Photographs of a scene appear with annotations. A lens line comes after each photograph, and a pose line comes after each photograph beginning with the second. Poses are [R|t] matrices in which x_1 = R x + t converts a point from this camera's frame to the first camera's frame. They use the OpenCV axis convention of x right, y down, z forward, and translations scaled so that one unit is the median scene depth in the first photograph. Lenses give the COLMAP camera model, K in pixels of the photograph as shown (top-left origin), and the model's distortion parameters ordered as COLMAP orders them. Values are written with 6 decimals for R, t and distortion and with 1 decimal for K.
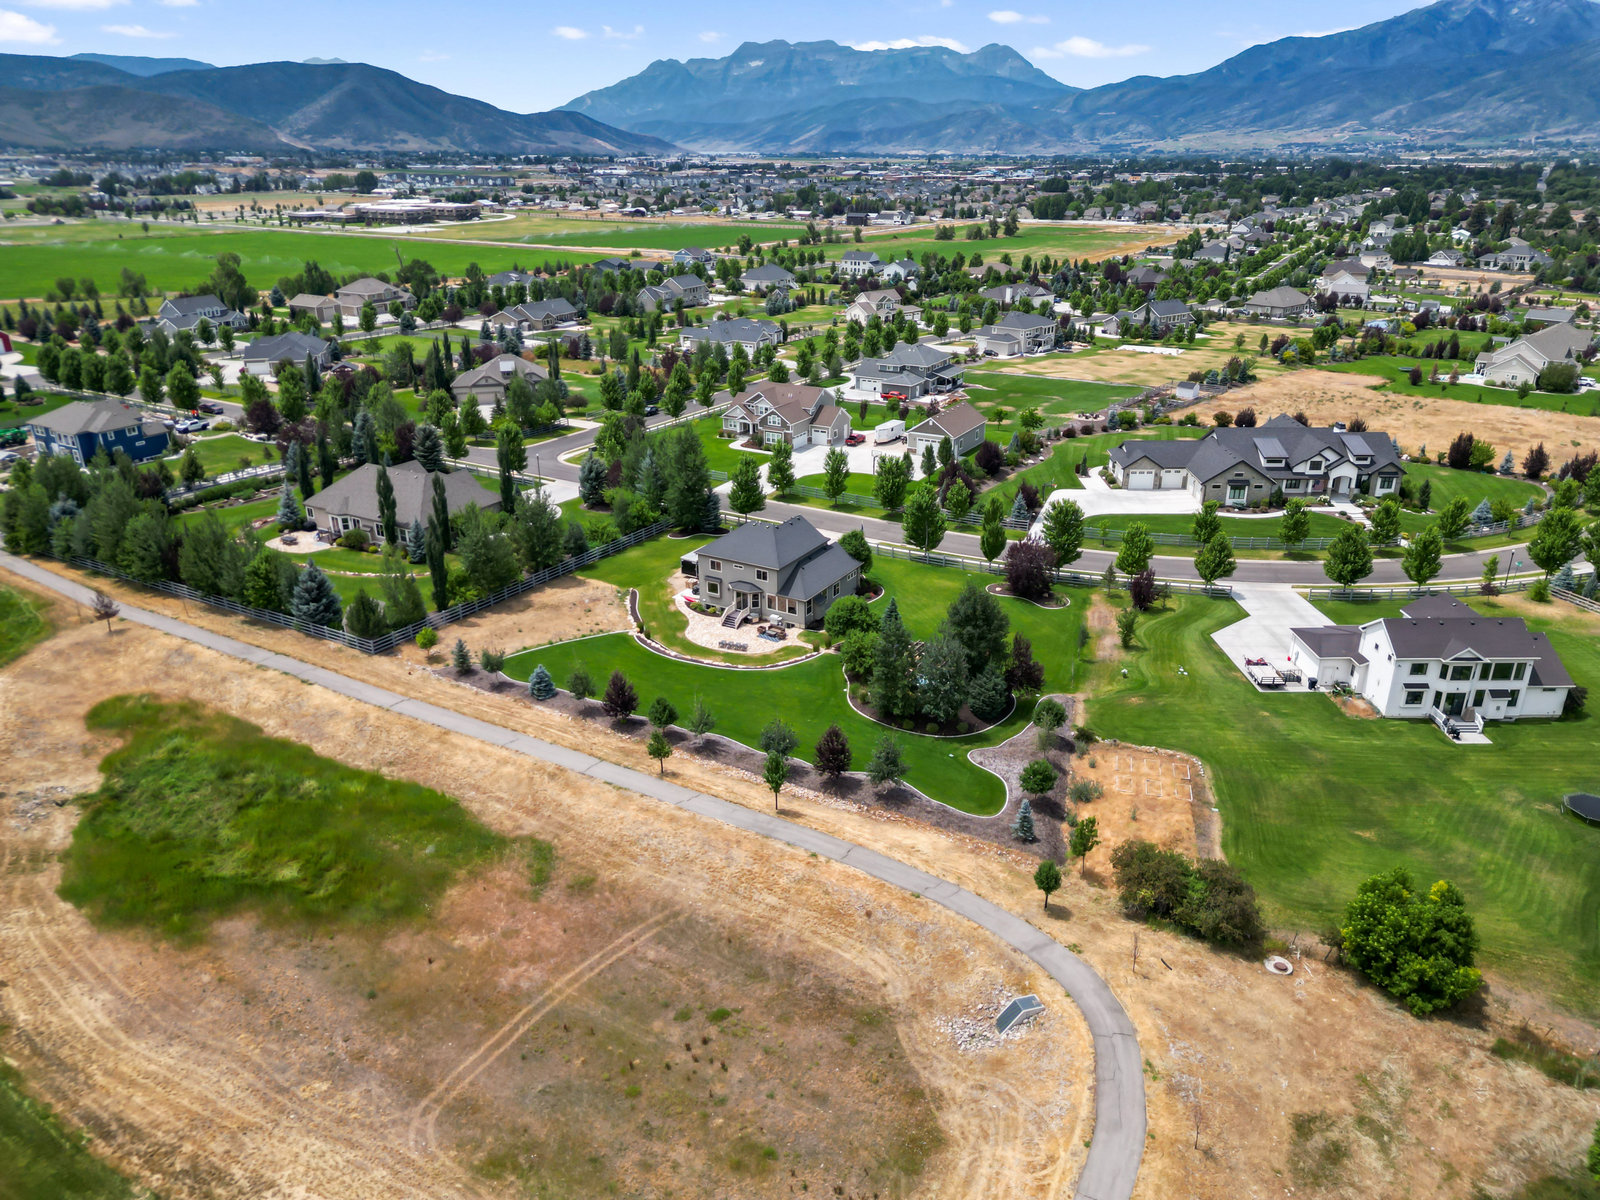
lens RADIAL K [[1124.7, 0, 787.8], [0, 1124.7, 599.4], [0, 0, 1]] dist [0.062207, -0.060015]
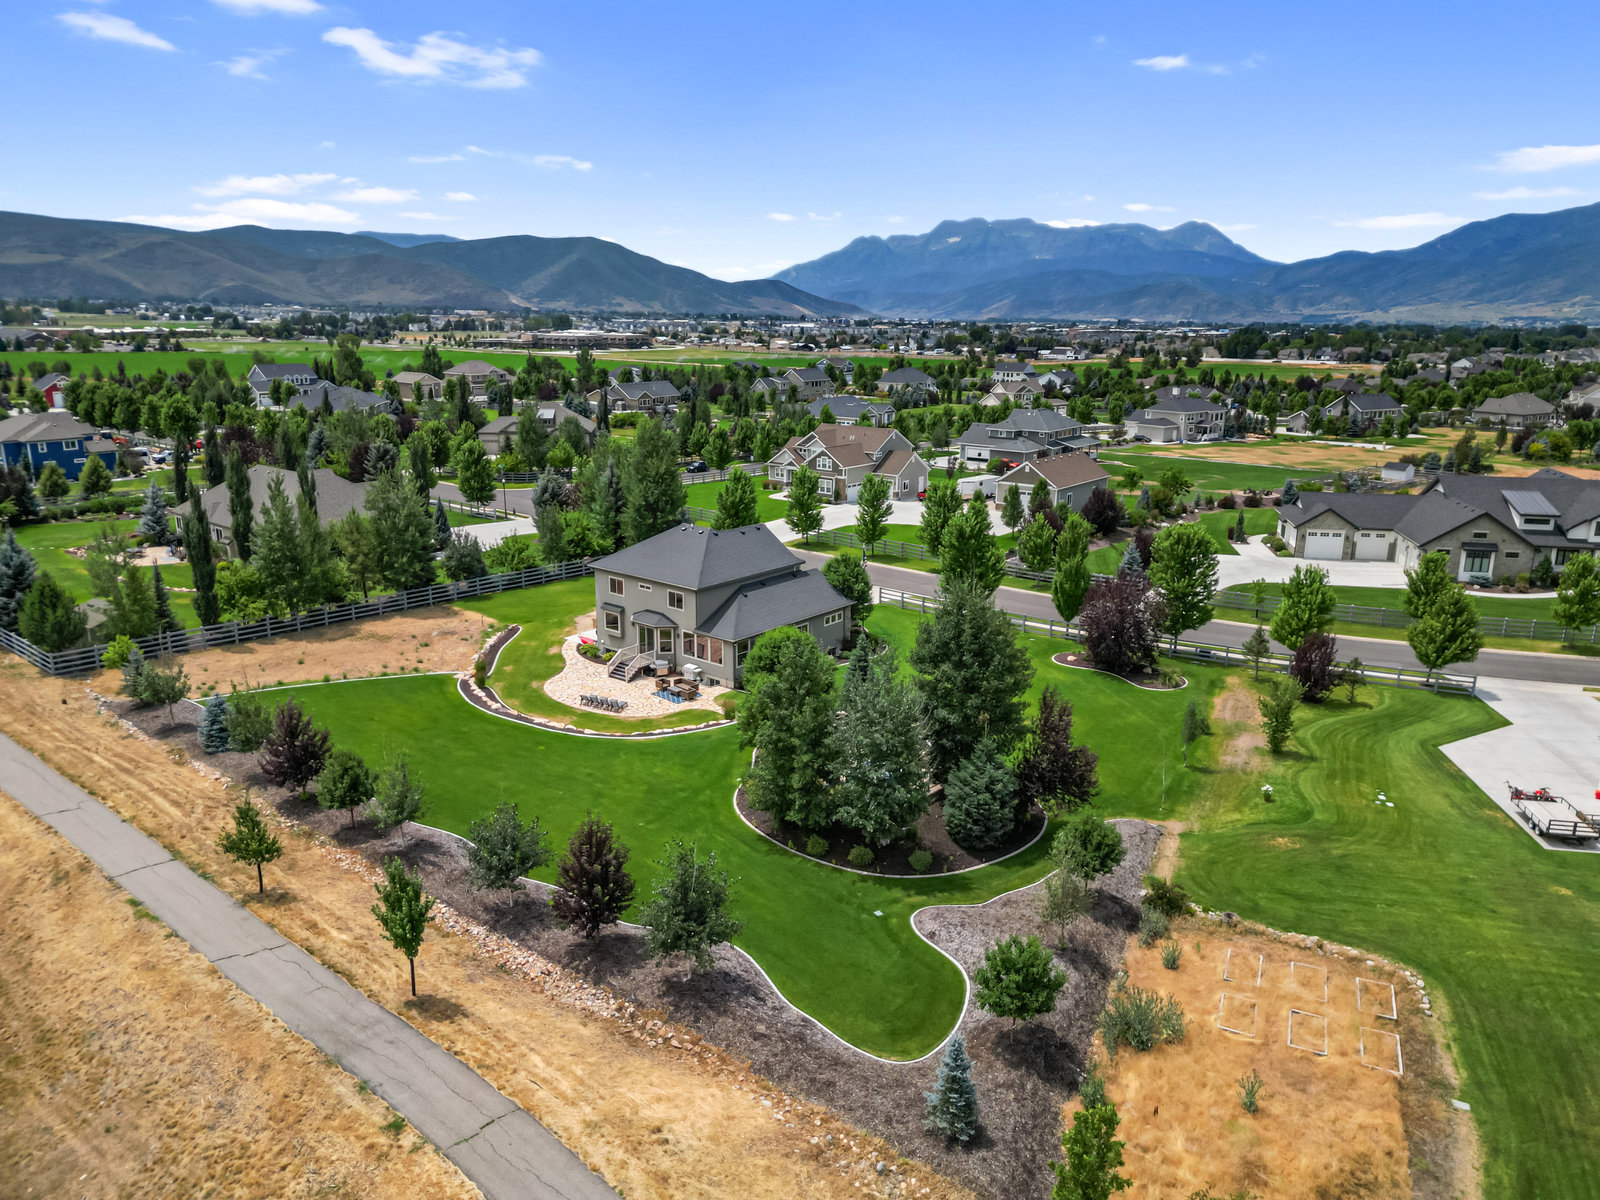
lens RADIAL K [[1124.7, 0, 787.8], [0, 1124.7, 599.4], [0, 0, 1]] dist [0.062207, -0.060015]
pose [[0.986472, 0.051999, -0.155466, 0.130111], [-0.072186, 0.989252, -0.127160, 0.050824], [0.147183, 0.136663, 0.979623, 0.364210]]
